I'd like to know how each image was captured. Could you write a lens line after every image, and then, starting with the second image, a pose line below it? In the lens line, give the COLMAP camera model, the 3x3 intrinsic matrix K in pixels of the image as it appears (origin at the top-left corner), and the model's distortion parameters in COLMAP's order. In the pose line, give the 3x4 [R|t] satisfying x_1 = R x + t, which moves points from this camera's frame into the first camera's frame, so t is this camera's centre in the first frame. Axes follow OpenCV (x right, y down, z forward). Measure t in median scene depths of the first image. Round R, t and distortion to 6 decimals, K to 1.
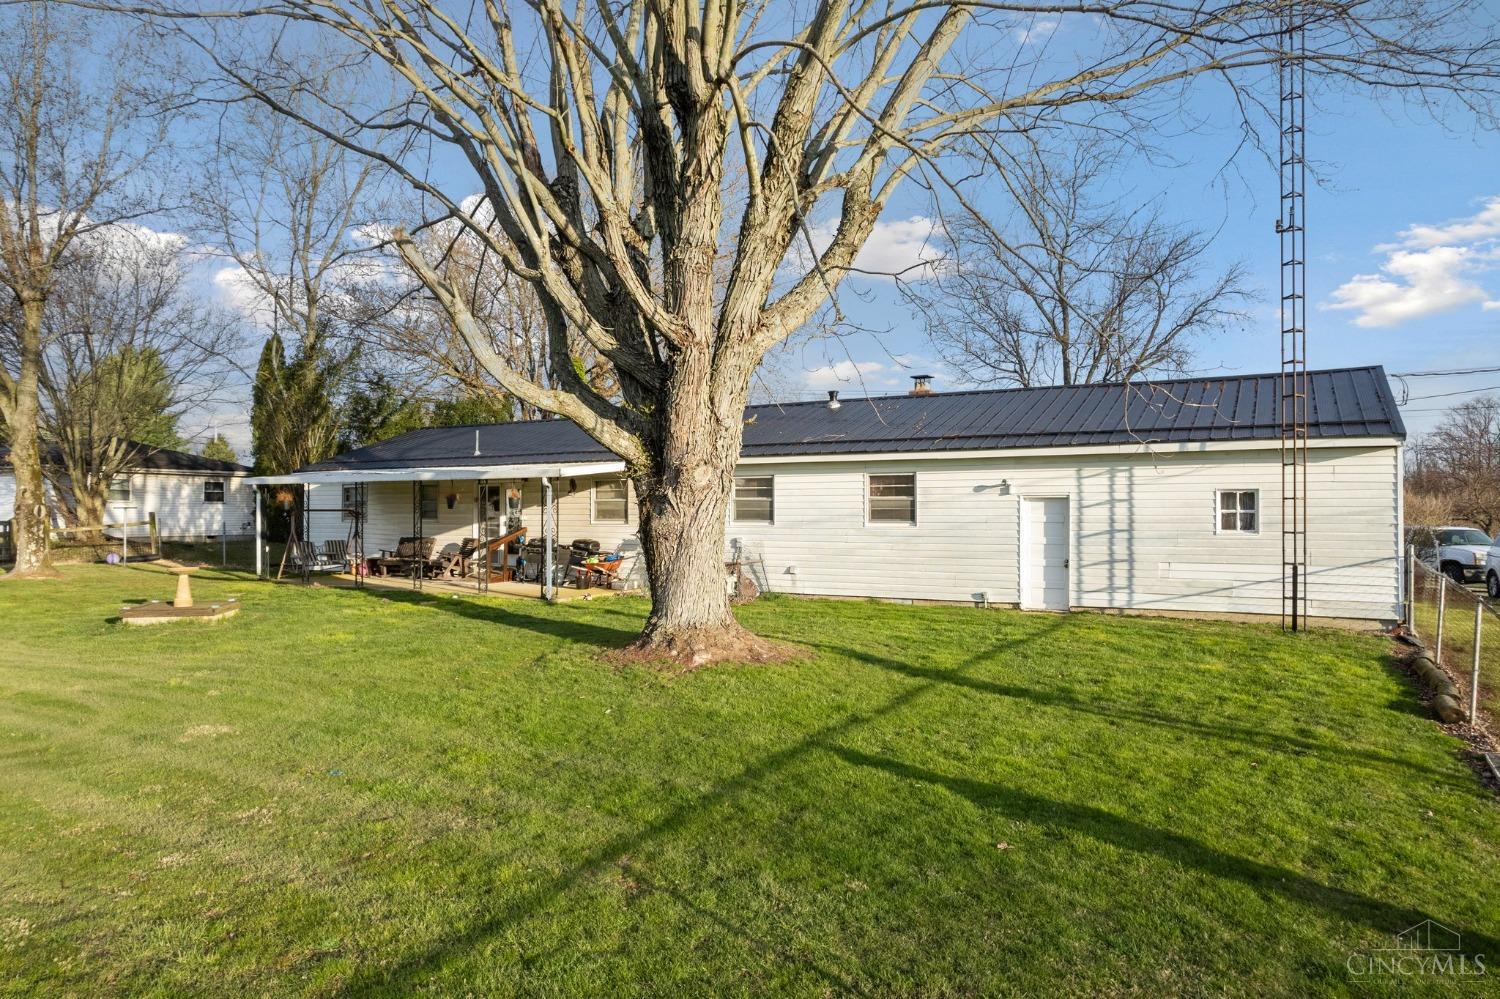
lens RADIAL K [[944.9, 0, 752.0], [0, 944.9, 502.2], [0, 0, 1]] dist [-0.059435, 0.047477]
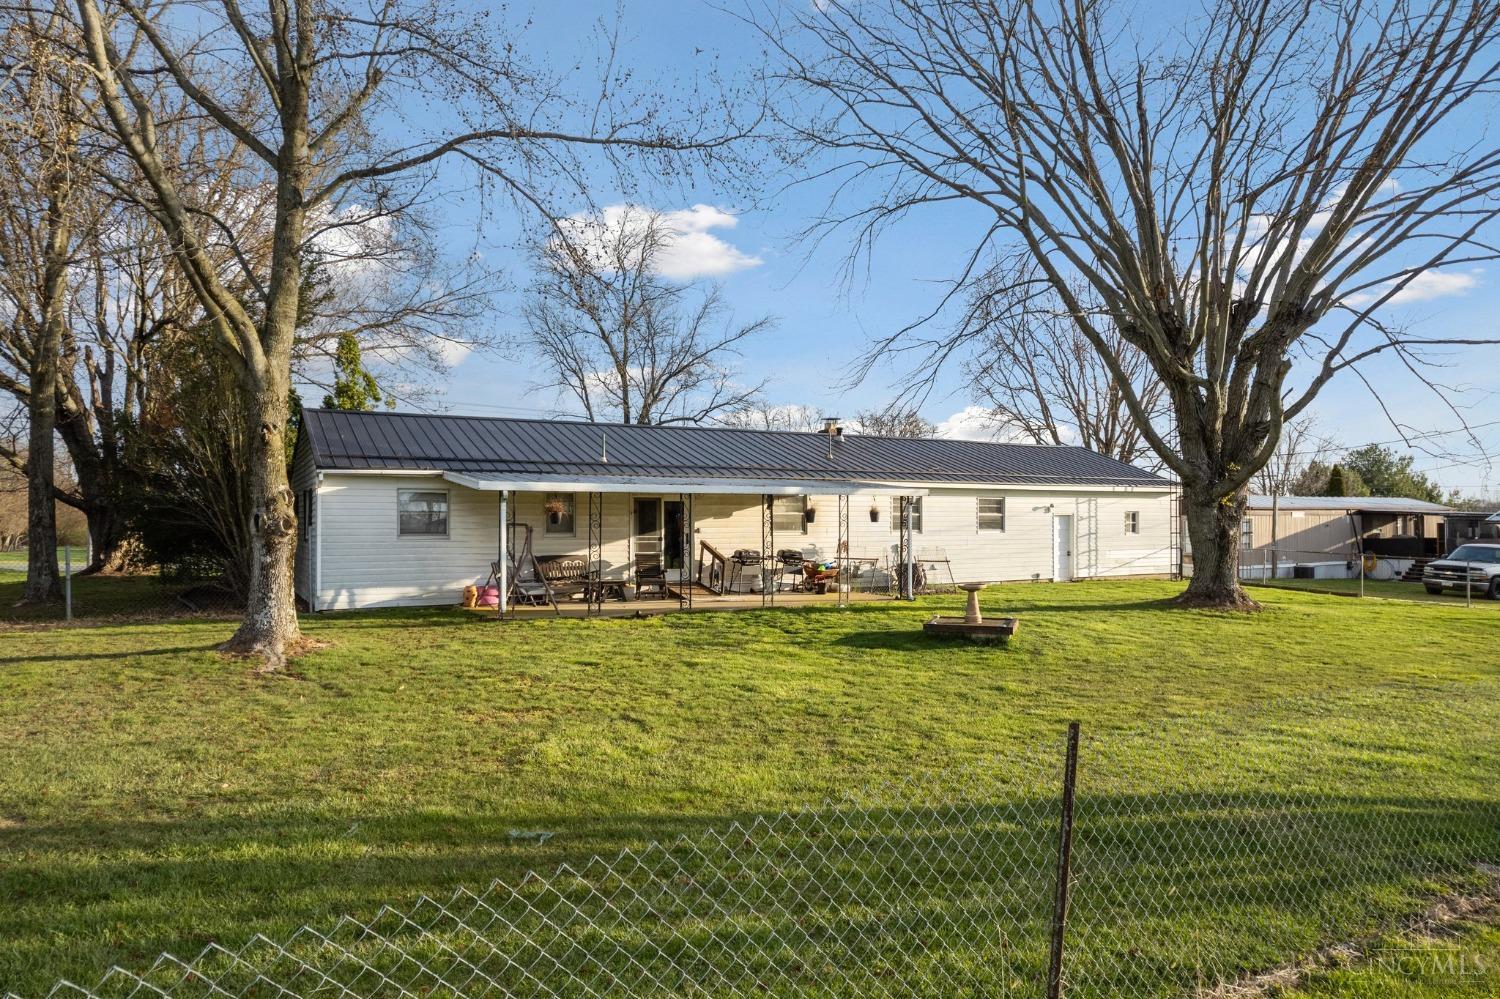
lens RADIAL K [[944.9, 0, 747.8], [0, 944.9, 502.8], [0, 0, 1]] dist [-0.059435, 0.047477]
pose [[0.545218, 0.024653, 0.837932, -1.400275], [-0.000595, 0.999579, -0.029022, 0.022846], [-0.838294, 0.015325, 0.545003, 0.550322]]
